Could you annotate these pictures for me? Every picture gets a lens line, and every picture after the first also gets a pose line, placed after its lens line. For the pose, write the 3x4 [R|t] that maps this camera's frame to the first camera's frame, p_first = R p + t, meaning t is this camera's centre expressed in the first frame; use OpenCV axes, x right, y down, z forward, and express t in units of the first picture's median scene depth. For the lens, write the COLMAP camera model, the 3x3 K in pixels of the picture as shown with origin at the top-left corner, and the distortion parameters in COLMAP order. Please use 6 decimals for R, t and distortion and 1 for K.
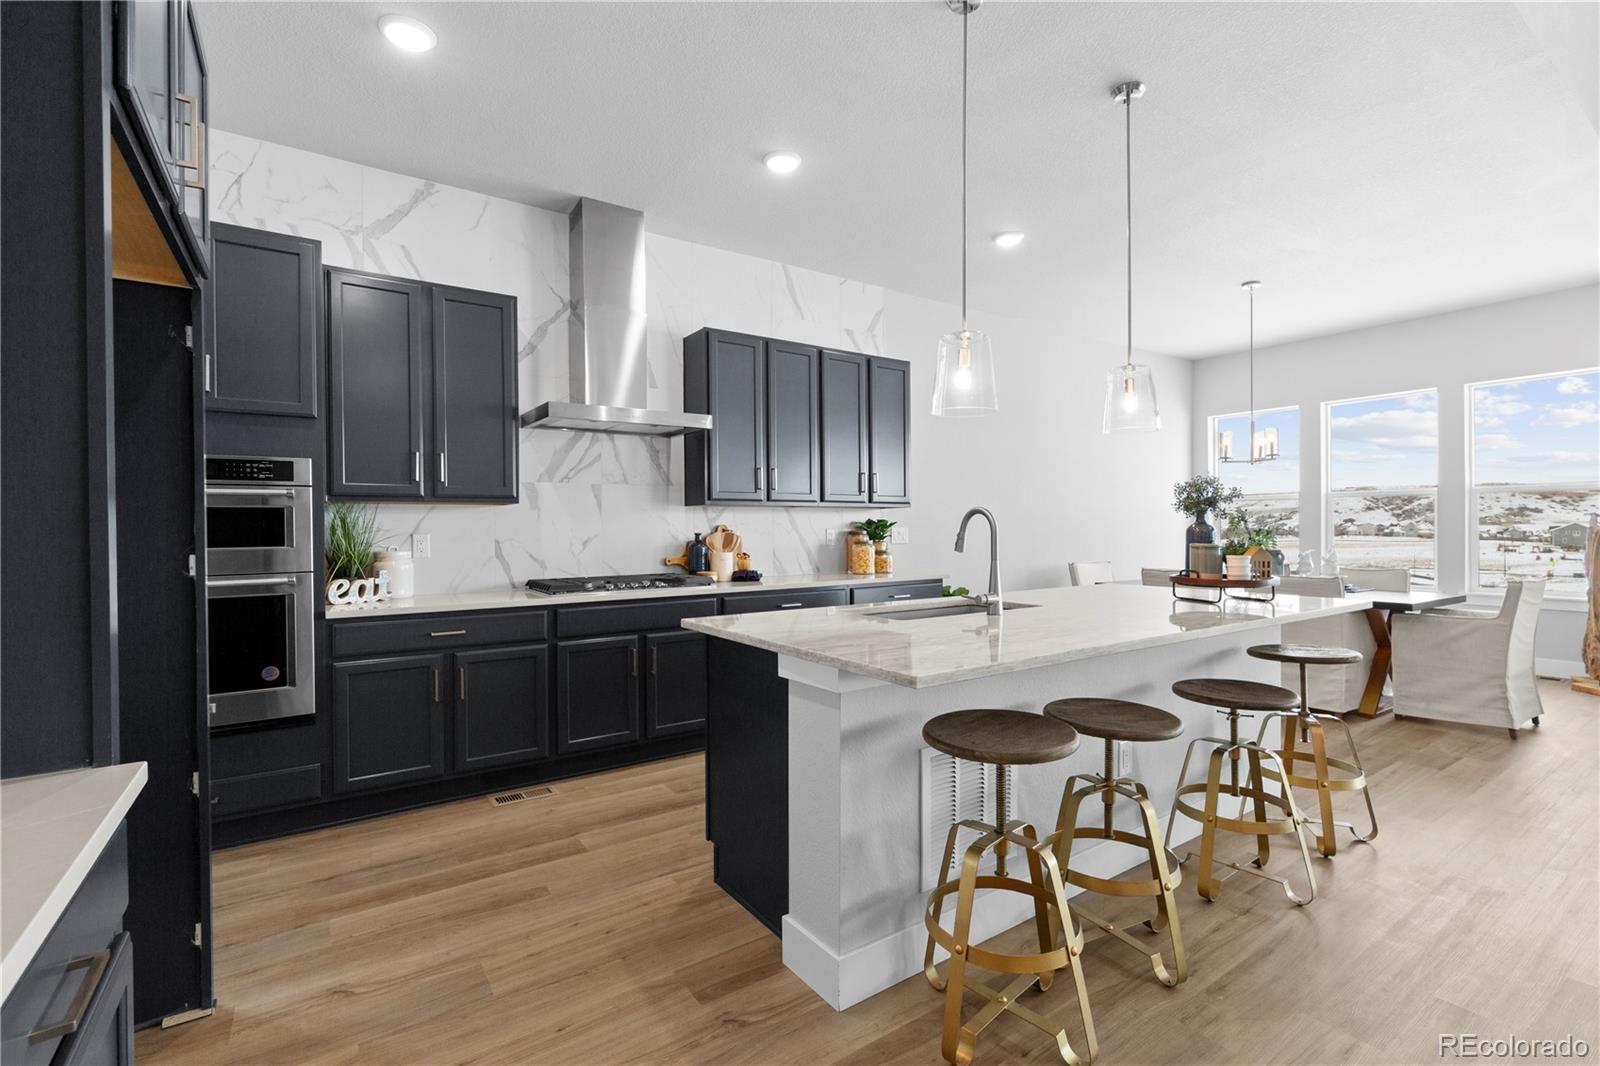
lens RADIAL K [[695.5, 0, 804.8], [0, 695.5, 543.1], [0, 0, 1]] dist [0.000750, -0.000128]
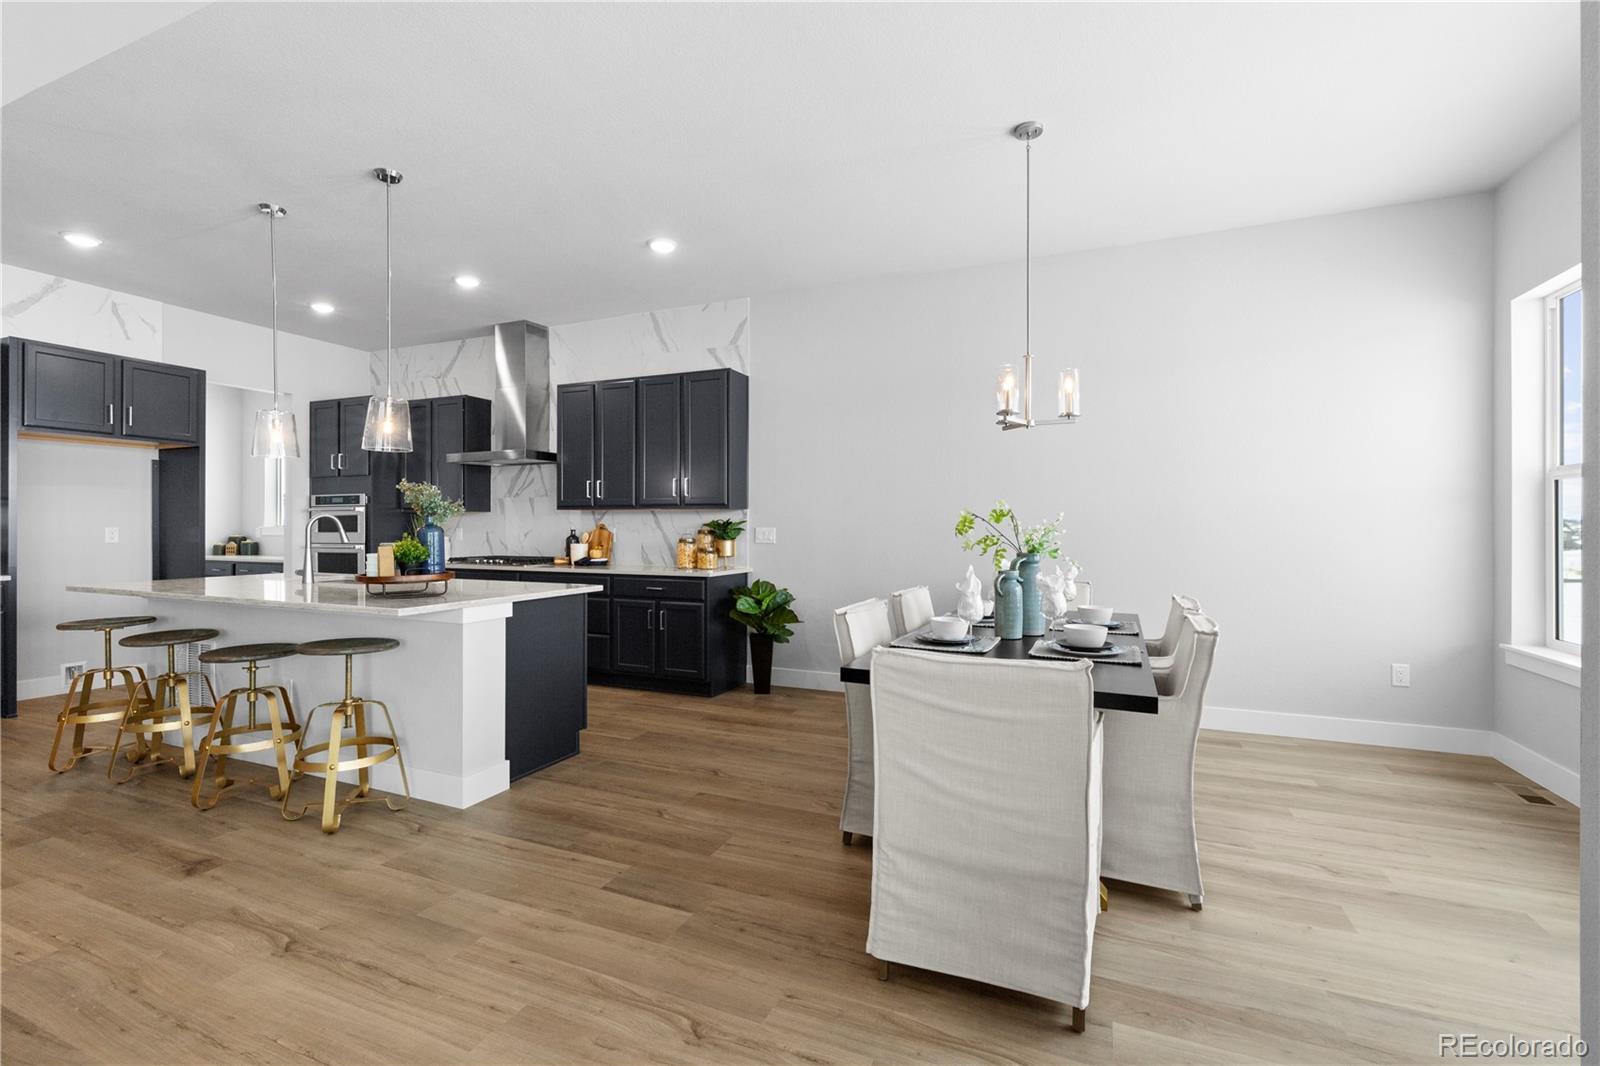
lens RADIAL K [[695.5, 0, 805.8], [0, 695.5, 527.4], [0, 0, 1]] dist [0.000750, -0.000128]
pose [[0.542639, 0.010735, -0.839897, 1.269284], [-0.025398, 0.999671, -0.003632, -0.025783], [0.839582, 0.023302, 0.542733, 0.625919]]
